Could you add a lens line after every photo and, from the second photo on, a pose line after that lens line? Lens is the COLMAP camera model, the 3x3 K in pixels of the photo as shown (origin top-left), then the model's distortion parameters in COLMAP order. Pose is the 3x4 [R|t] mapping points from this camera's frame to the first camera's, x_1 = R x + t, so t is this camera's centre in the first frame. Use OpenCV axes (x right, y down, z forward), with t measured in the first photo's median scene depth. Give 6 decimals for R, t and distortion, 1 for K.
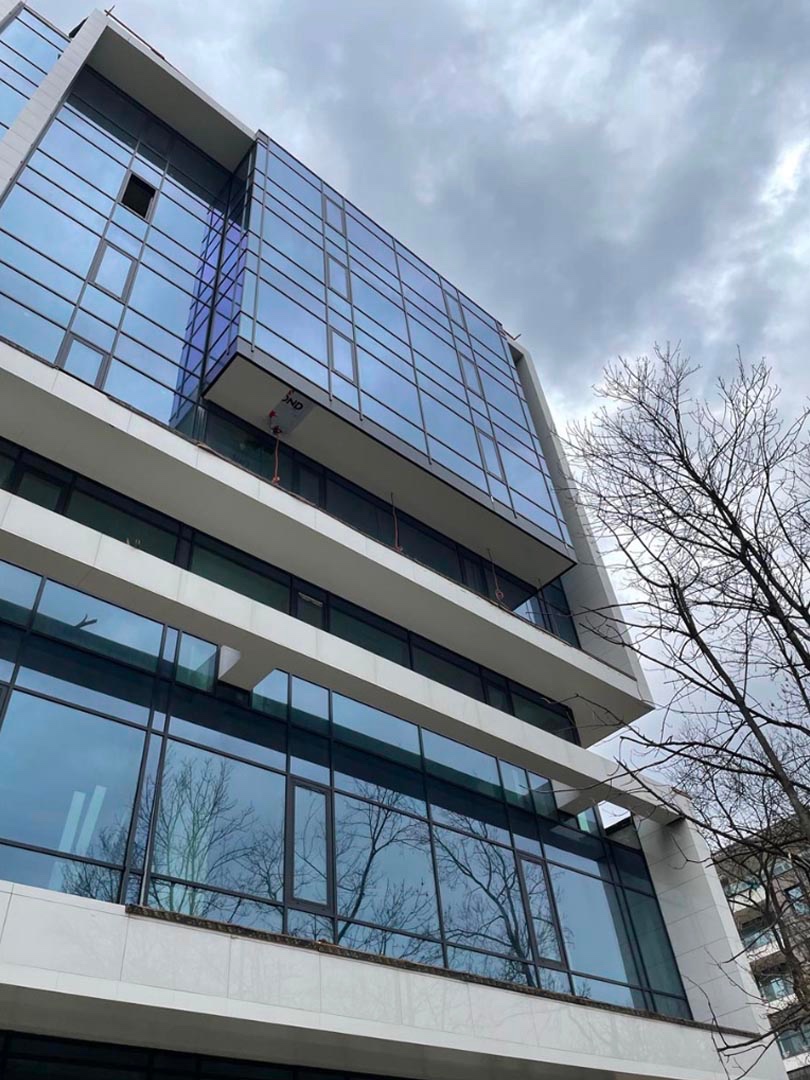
lens RADIAL K [[803.6, 0, 405.0], [0, 803.6, 540.0], [0, 0, 1]] dist [0.110409, -0.140511]
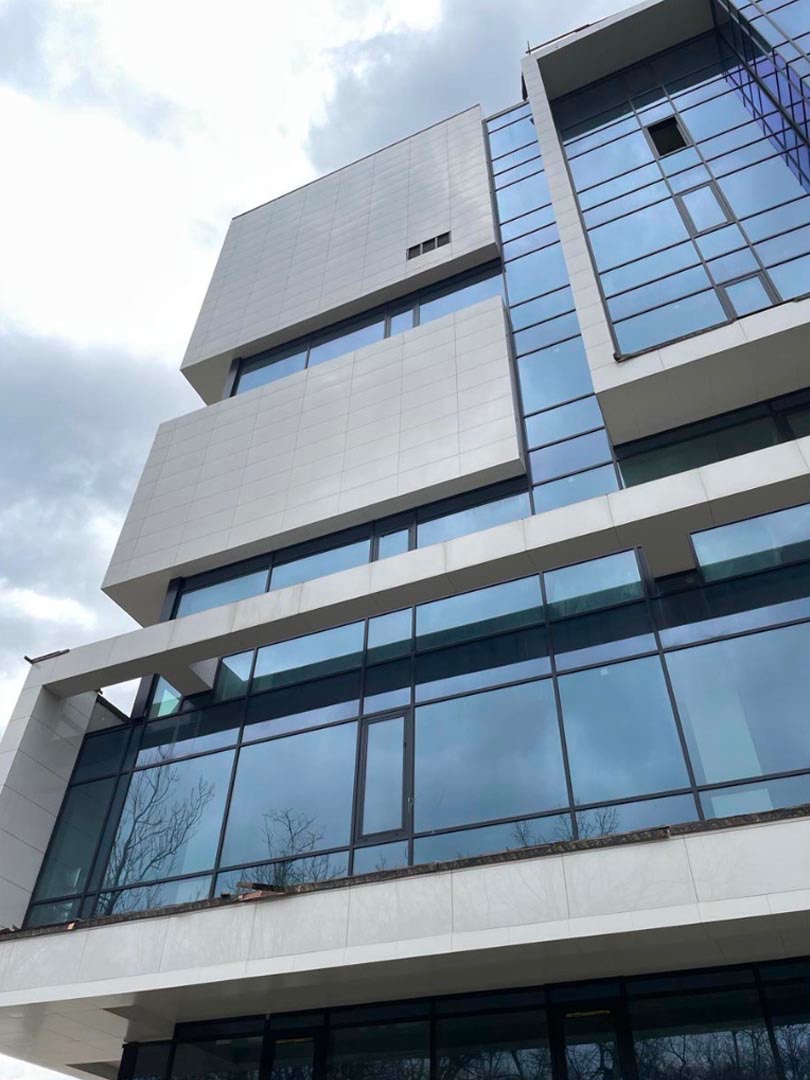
lens RADIAL K [[803.6, 0, 405.0], [0, 803.6, 540.0], [0, 0, 1]] dist [0.110409, -0.140511]
pose [[0.402813, -0.553794, -0.728735, 0.705371], [0.602292, 0.759894, -0.244552, 0.396912], [0.689192, -0.340403, 0.639640, 0.488349]]
